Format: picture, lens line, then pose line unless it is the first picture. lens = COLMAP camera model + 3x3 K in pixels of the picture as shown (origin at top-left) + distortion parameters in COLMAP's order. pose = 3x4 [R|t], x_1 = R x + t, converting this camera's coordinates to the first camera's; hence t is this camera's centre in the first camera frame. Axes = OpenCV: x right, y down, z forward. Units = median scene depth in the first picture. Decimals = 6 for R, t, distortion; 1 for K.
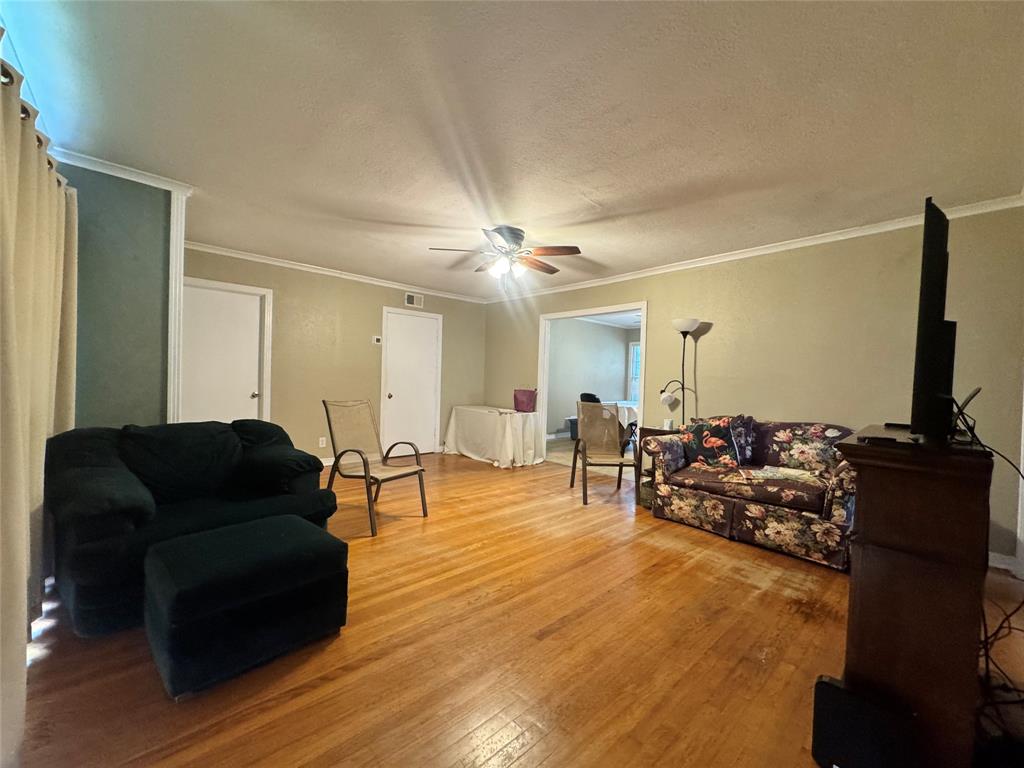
lens RADIAL K [[408.1, 0, 512.0], [0, 408.1, 384.0], [0, 0, 1]] dist [-0.003536, 0.000644]
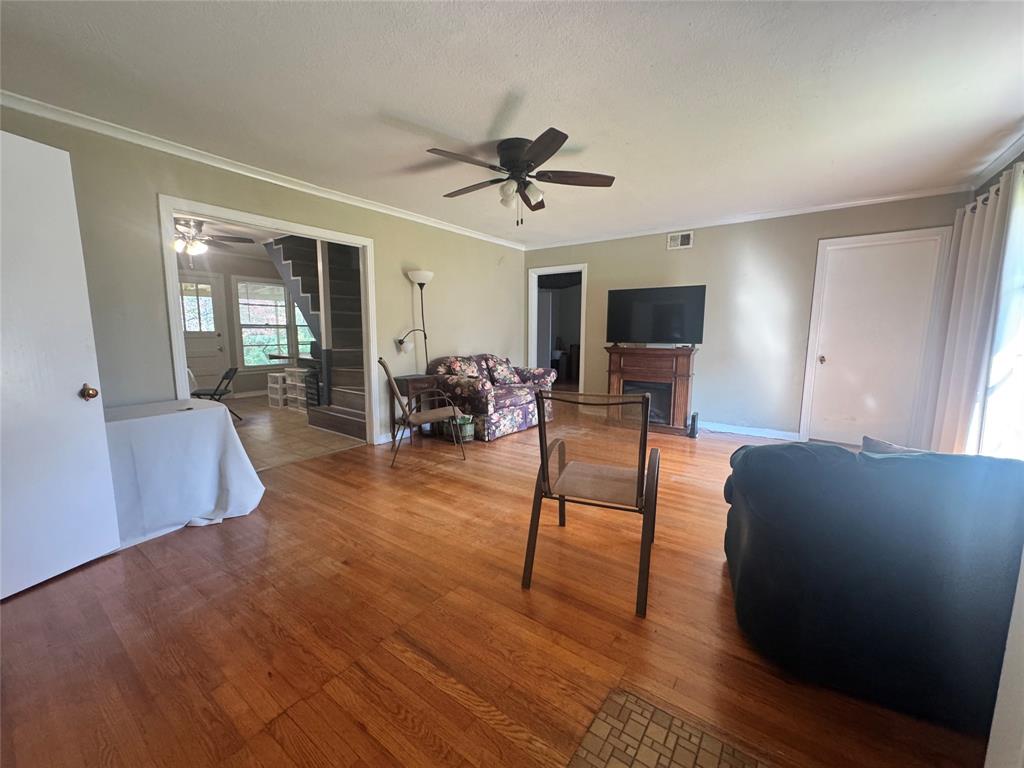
lens RADIAL K [[408.1, 0, 512.0], [0, 408.1, 384.0], [0, 0, 1]] dist [-0.003536, 0.000644]
pose [[-0.202828, -0.155145, 0.966846, -0.860144], [0.008134, 0.987068, 0.160097, -0.044890], [-0.979181, 0.040337, -0.198943, 1.219748]]
